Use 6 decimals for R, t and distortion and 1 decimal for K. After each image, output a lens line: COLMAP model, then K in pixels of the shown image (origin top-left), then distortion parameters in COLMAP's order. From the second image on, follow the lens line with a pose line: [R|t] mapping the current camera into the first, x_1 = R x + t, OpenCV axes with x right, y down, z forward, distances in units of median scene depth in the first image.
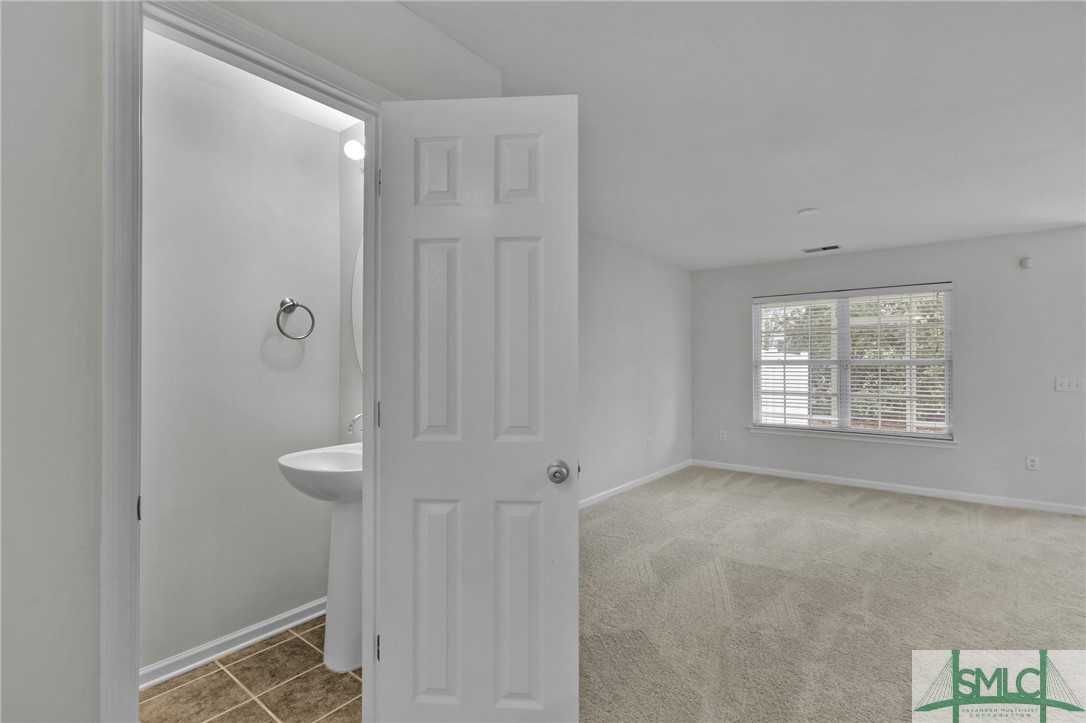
lens RADIAL K [[507.0, 0, 532.6], [0, 507.0, 359.6], [0, 0, 1]] dist [0.009581, 0.000304]
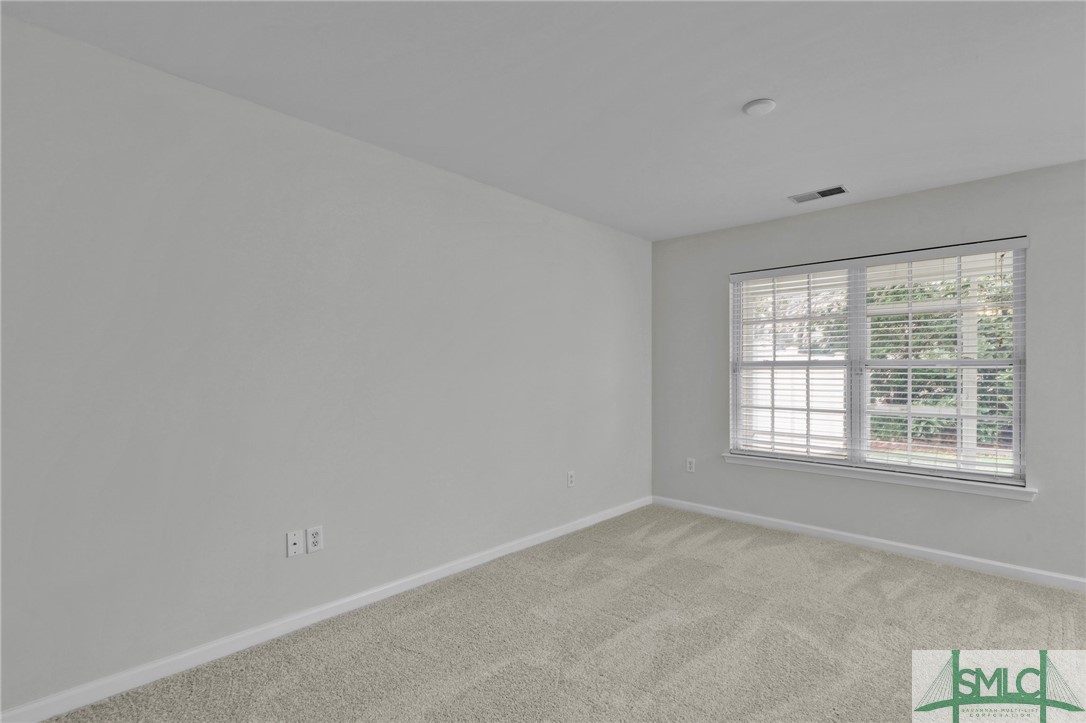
lens RADIAL K [[507.0, 0, 544.4], [0, 507.0, 375.6], [0, 0, 1]] dist [0.009581, 0.000304]
pose [[0.996906, -0.001704, -0.078584, 0.263769], [0.002949, 0.999872, 0.015731, 0.008682], [0.078547, -0.015914, 0.996783, 0.305276]]
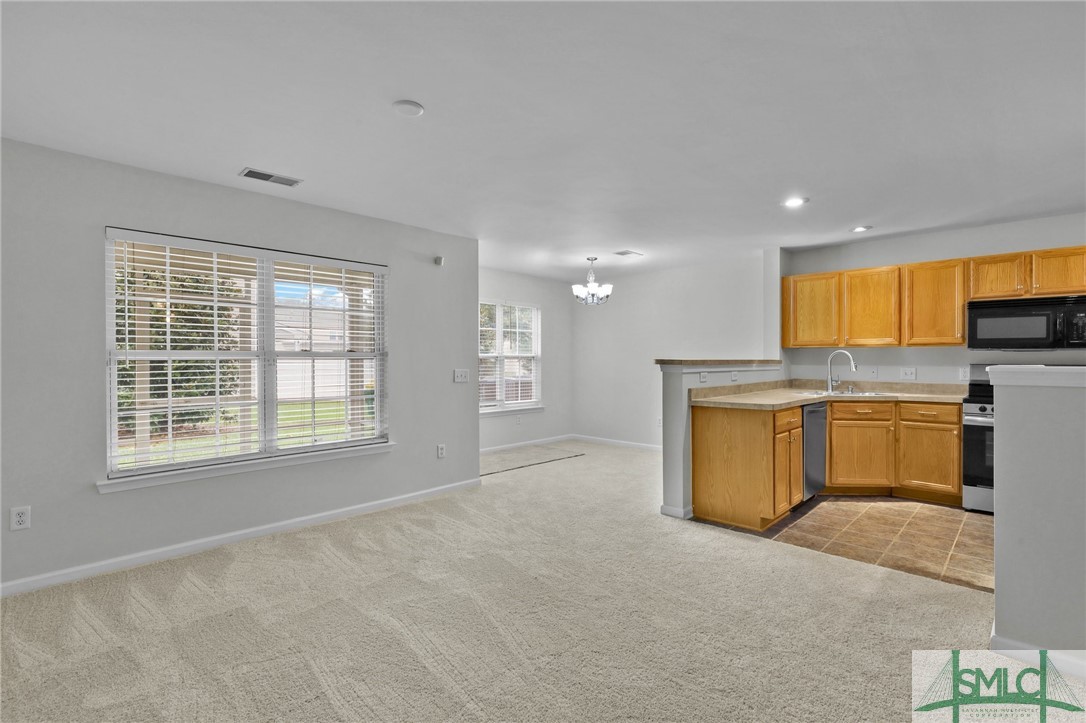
lens RADIAL K [[507.0, 0, 542.4], [0, 507.0, 360.6], [0, 0, 1]] dist [0.009581, 0.000304]
pose [[0.099608, -0.001647, 0.995025, -0.038337], [-0.001809, 0.999997, 0.001836, 0.011548], [-0.995025, -0.001983, 0.099604, 0.600960]]
